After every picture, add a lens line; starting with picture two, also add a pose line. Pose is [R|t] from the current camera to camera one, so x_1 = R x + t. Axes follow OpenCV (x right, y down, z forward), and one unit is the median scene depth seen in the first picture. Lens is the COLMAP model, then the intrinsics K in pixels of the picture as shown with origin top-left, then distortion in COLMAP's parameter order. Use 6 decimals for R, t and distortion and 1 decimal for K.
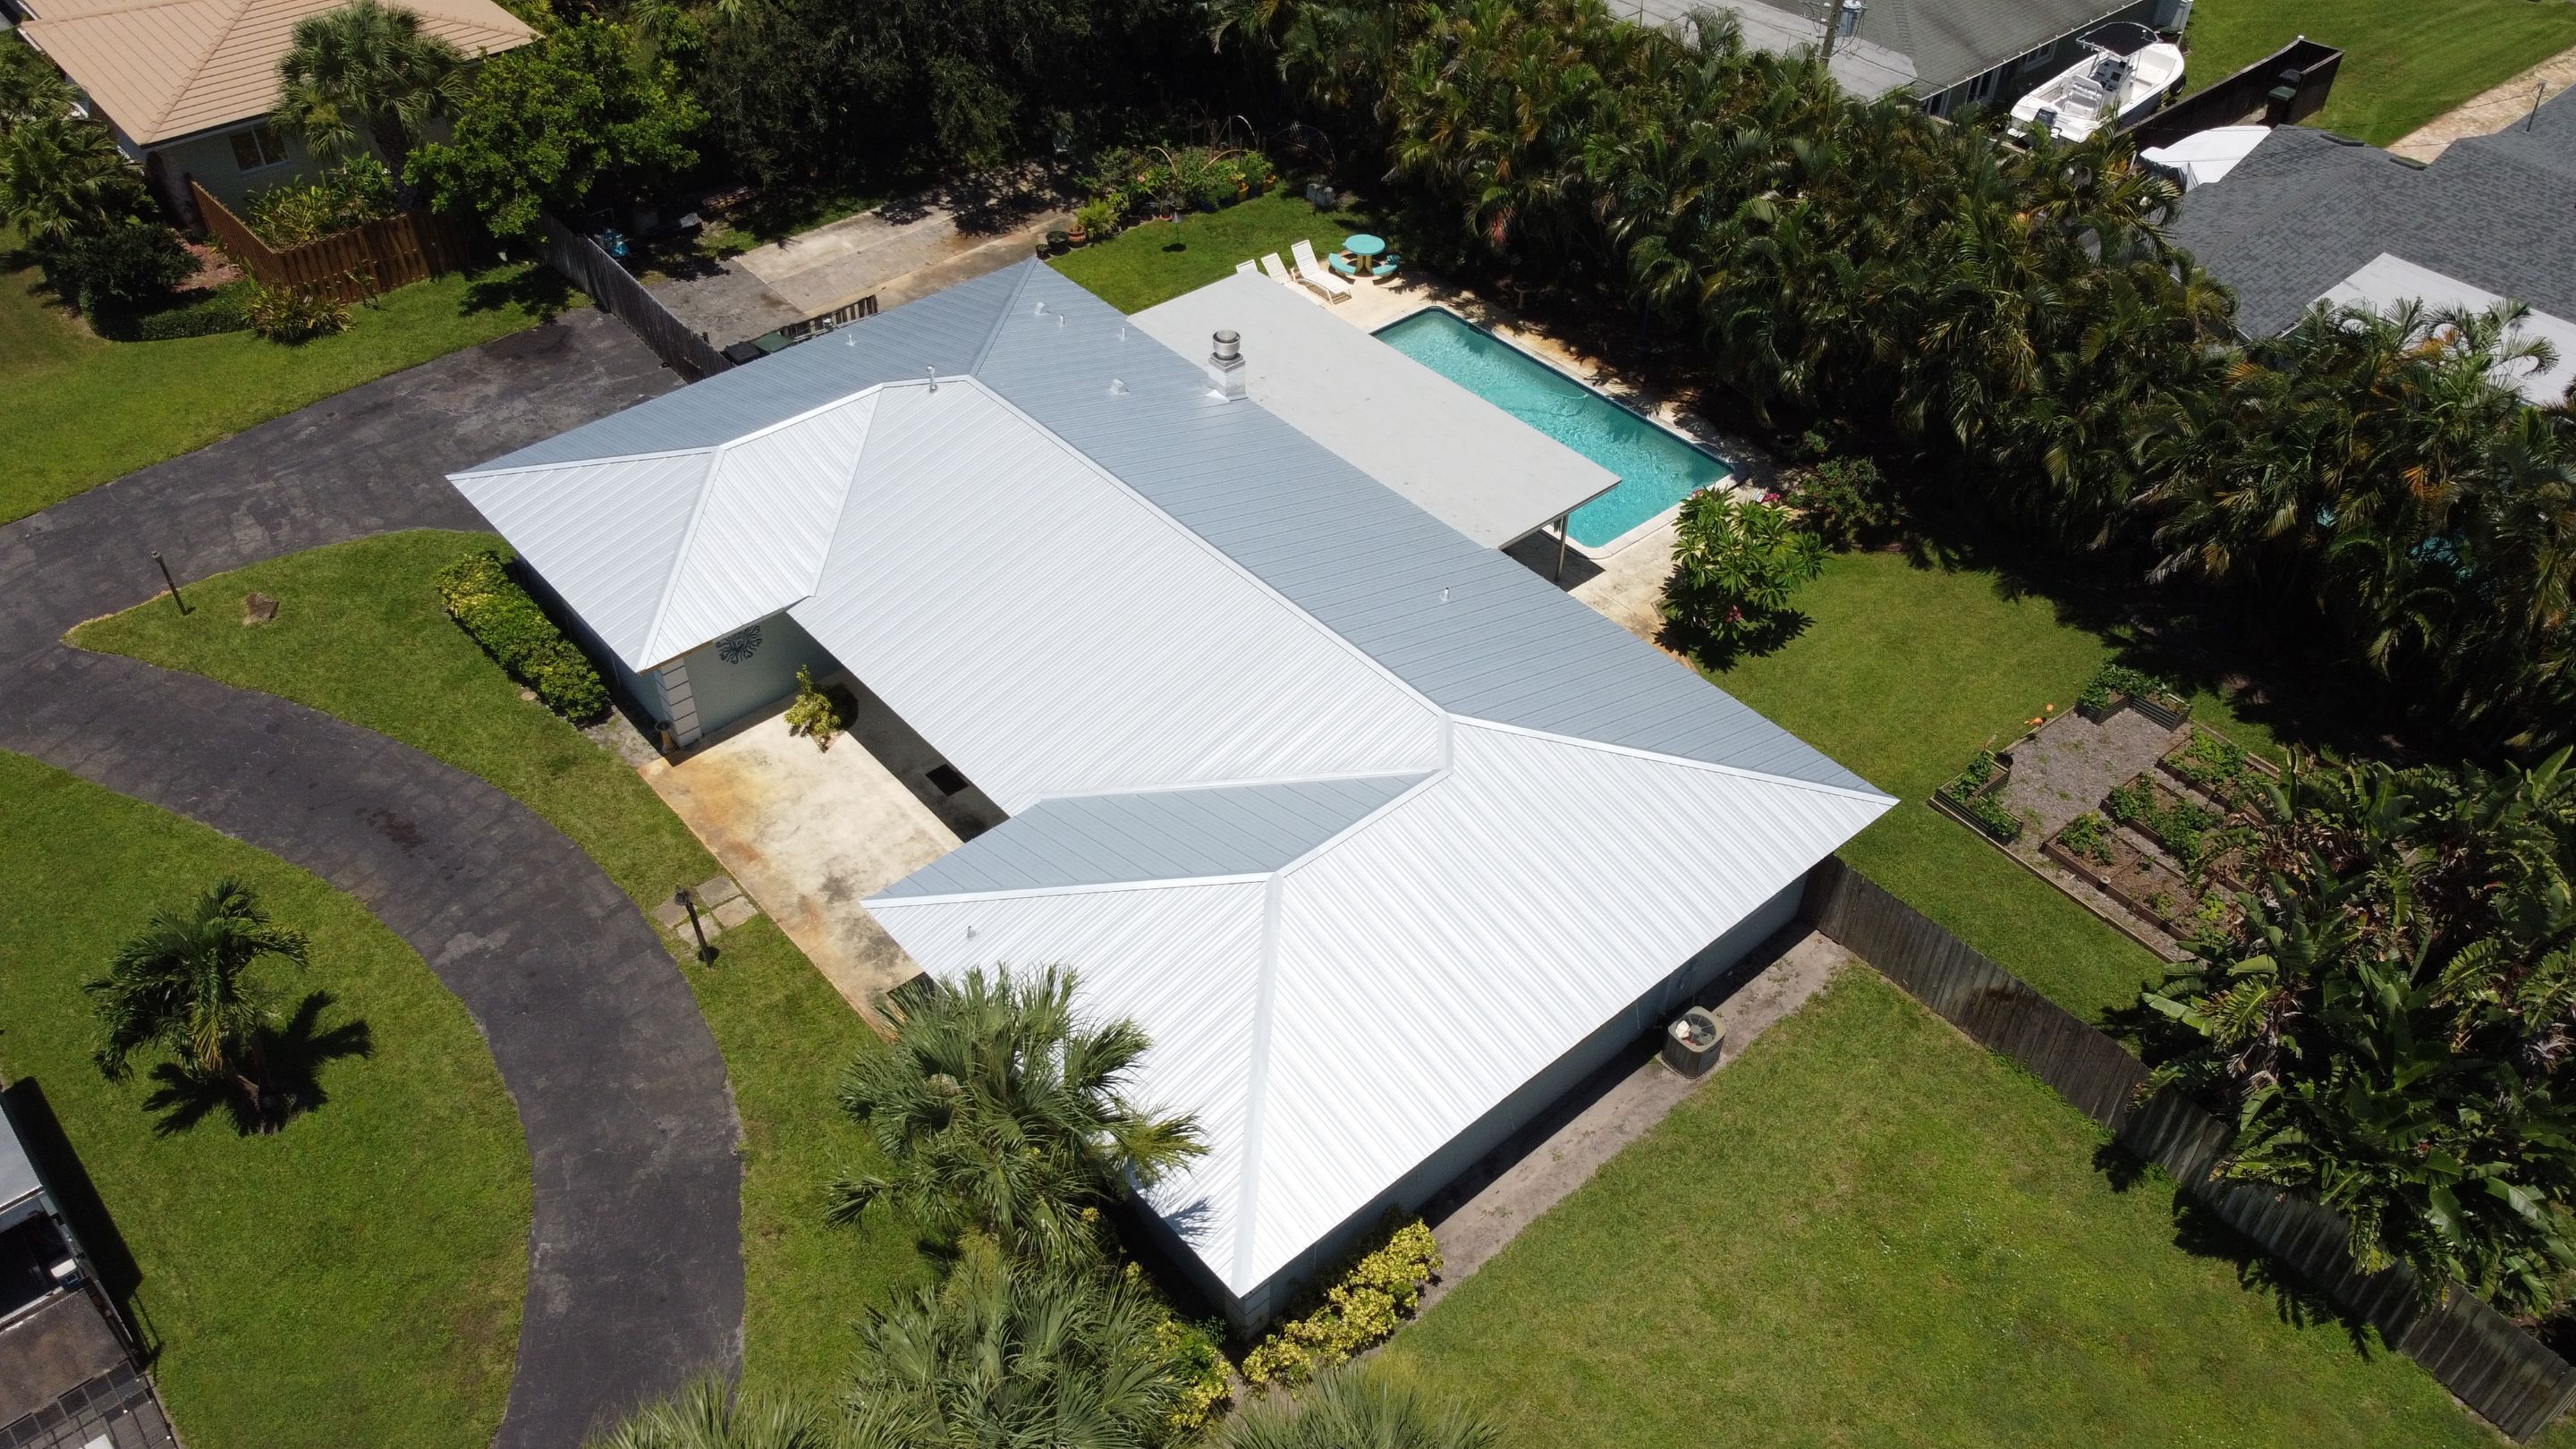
lens RADIAL K [[1929.4, 0, 1288.0], [0, 1929.4, 724.5], [0, 0, 1]] dist [-0.004239, -0.001273]
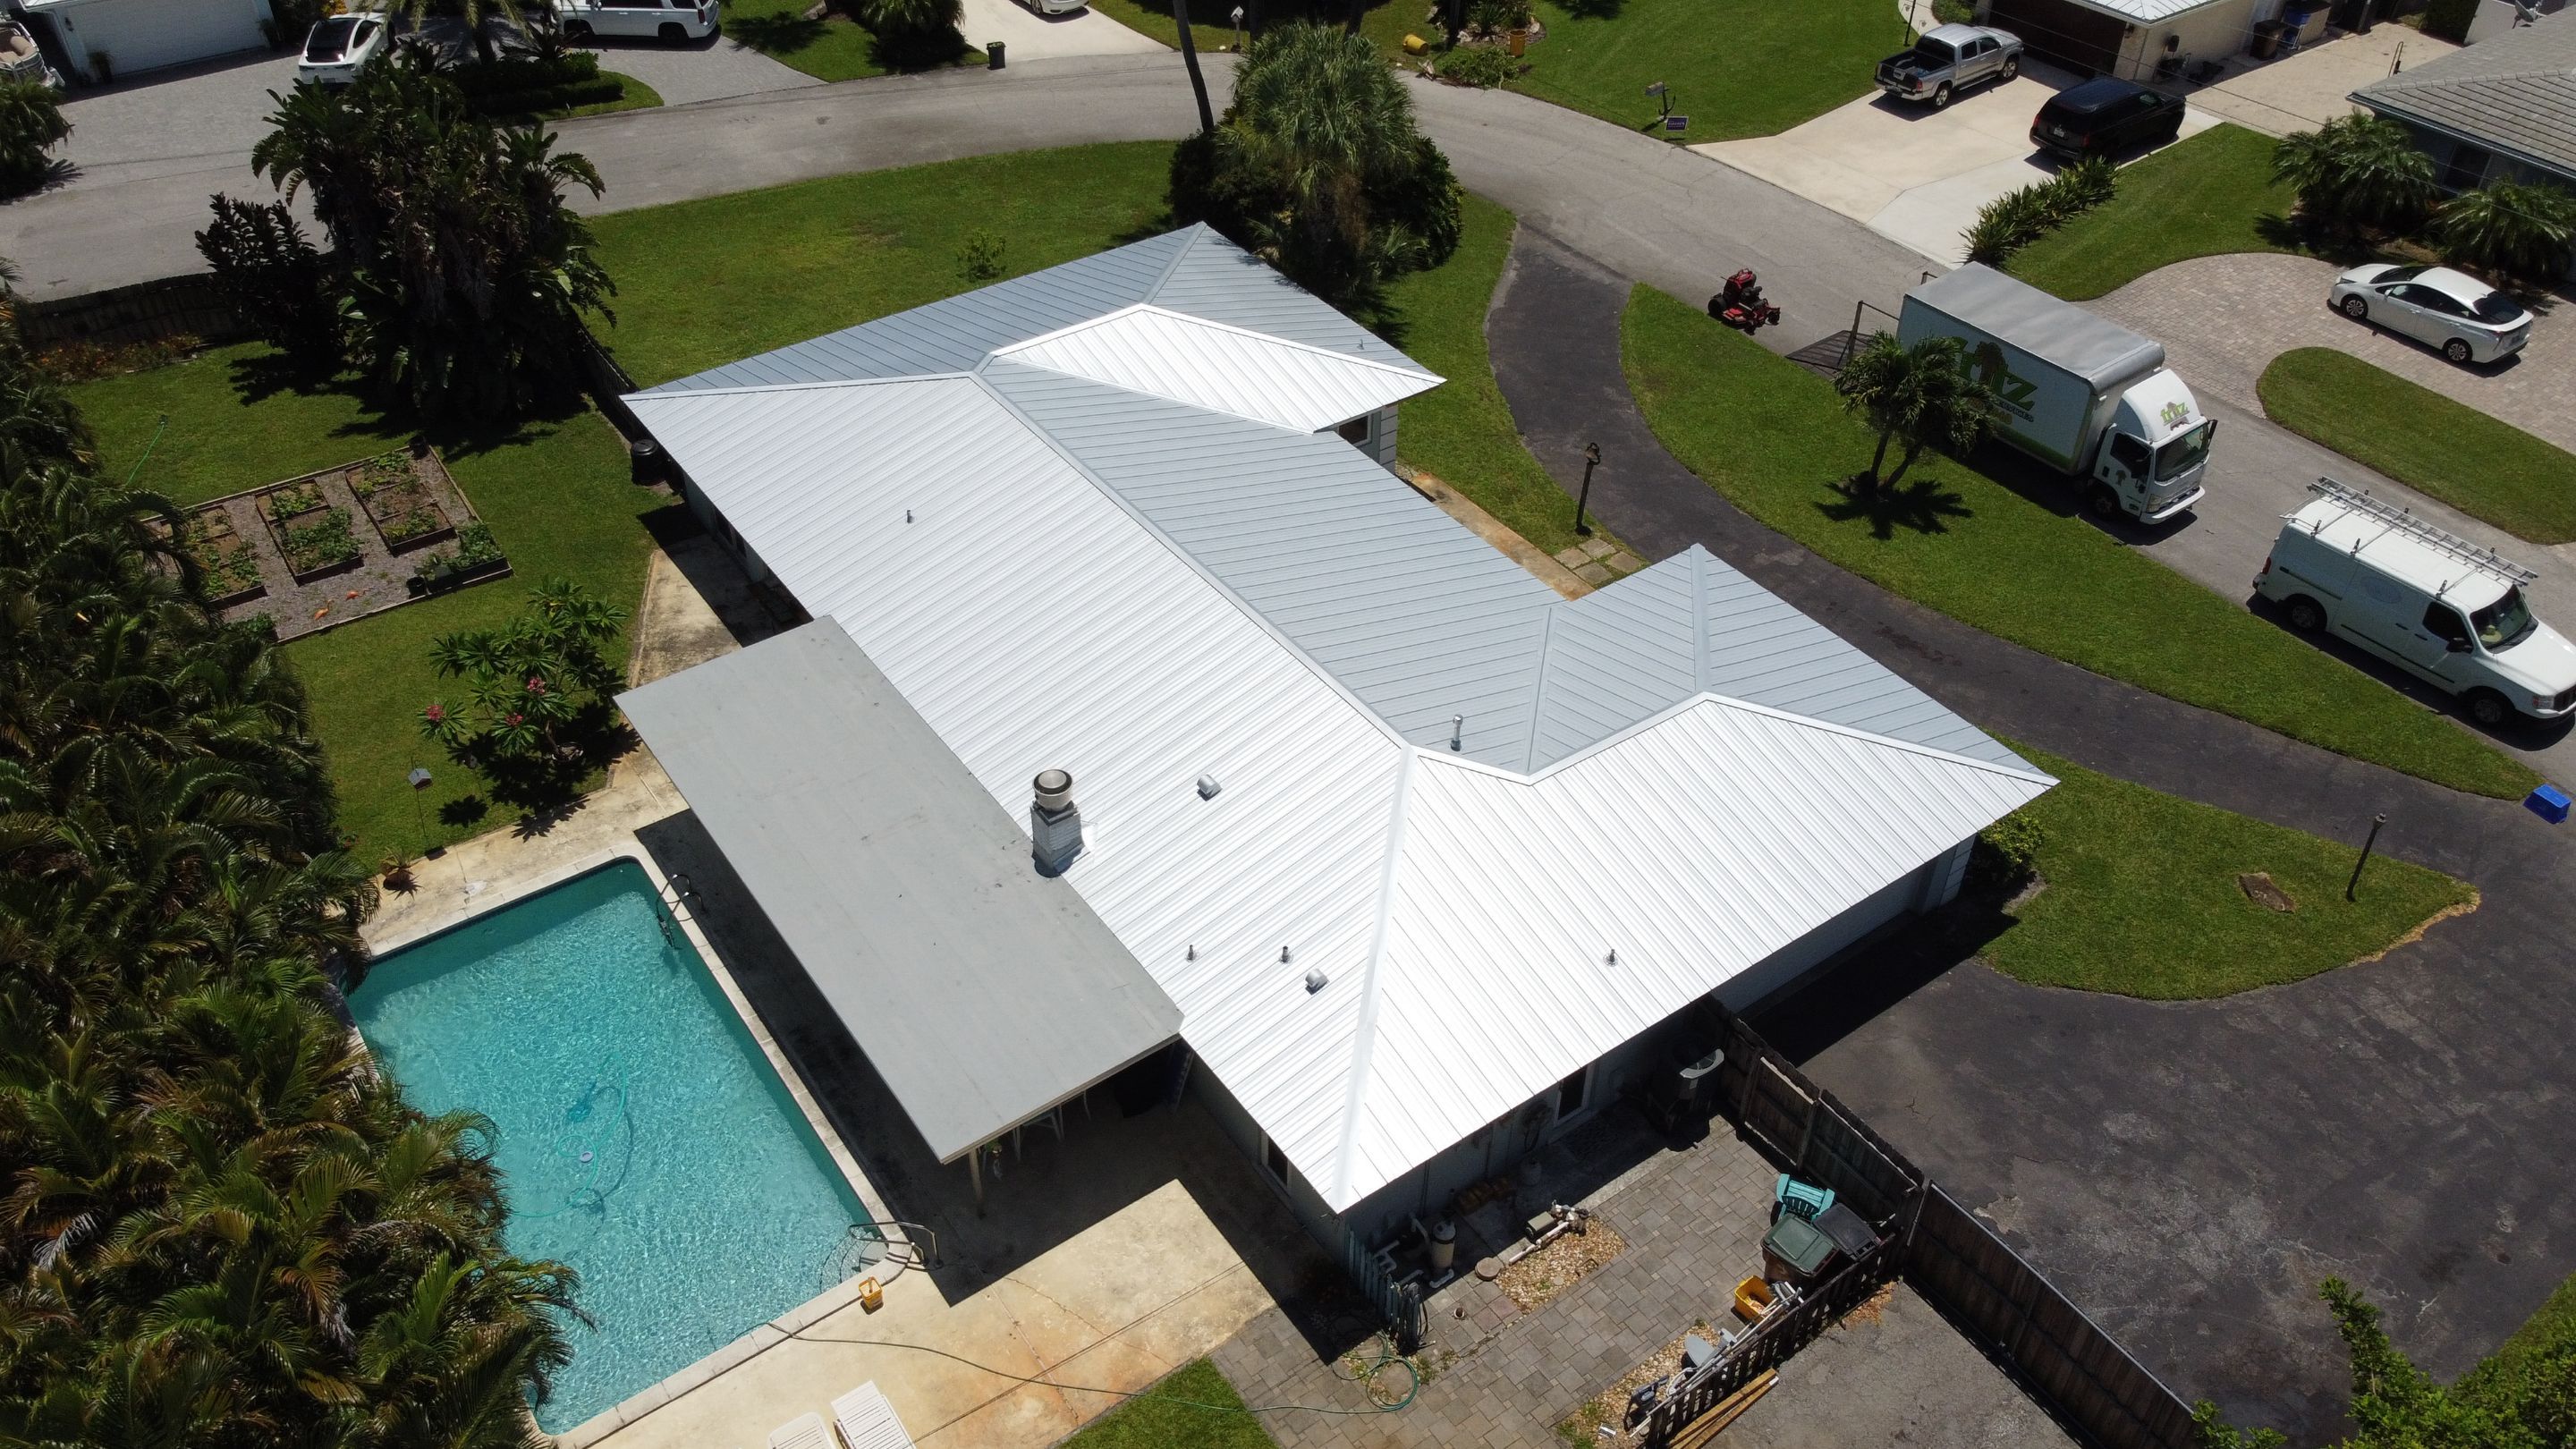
lens RADIAL K [[1940.6, 0, 1281.0], [0, 1940.6, 716.0], [0, 0, 1]] dist [-0.000842, -0.004097]
pose [[-0.994448, -0.083008, 0.064680, -0.158415], [0.050956, 0.157932, 0.986134, -0.897792], [-0.092072, 0.983955, -0.152825, 1.072741]]
